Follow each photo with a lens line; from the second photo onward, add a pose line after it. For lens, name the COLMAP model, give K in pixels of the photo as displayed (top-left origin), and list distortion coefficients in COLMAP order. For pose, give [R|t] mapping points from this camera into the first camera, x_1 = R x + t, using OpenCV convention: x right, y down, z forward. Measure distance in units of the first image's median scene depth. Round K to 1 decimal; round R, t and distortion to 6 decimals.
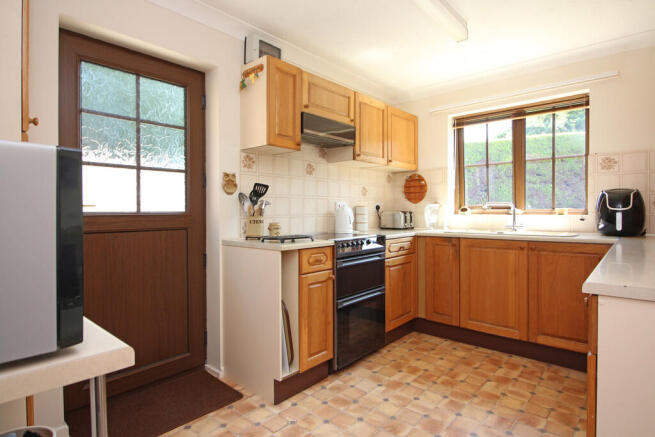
lens RADIAL K [[357.6, 0, 330.4], [0, 357.6, 216.5], [0, 0, 1]] dist [0.008929, 0.000292]
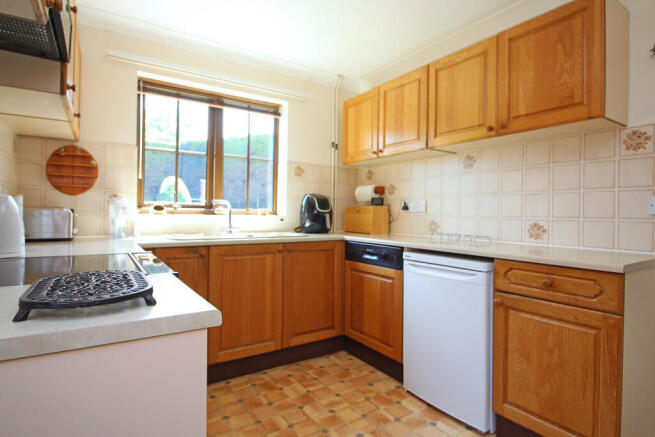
lens RADIAL K [[357.6, 0, 330.5], [0, 357.6, 215.4], [0, 0, 1]] dist [0.008929, 0.000292]
pose [[0.259673, 0.001623, 0.965695, -0.322475], [0.000386, 0.999998, -0.001784, -0.002949], [-0.965696, 0.000836, 0.259672, 0.611790]]
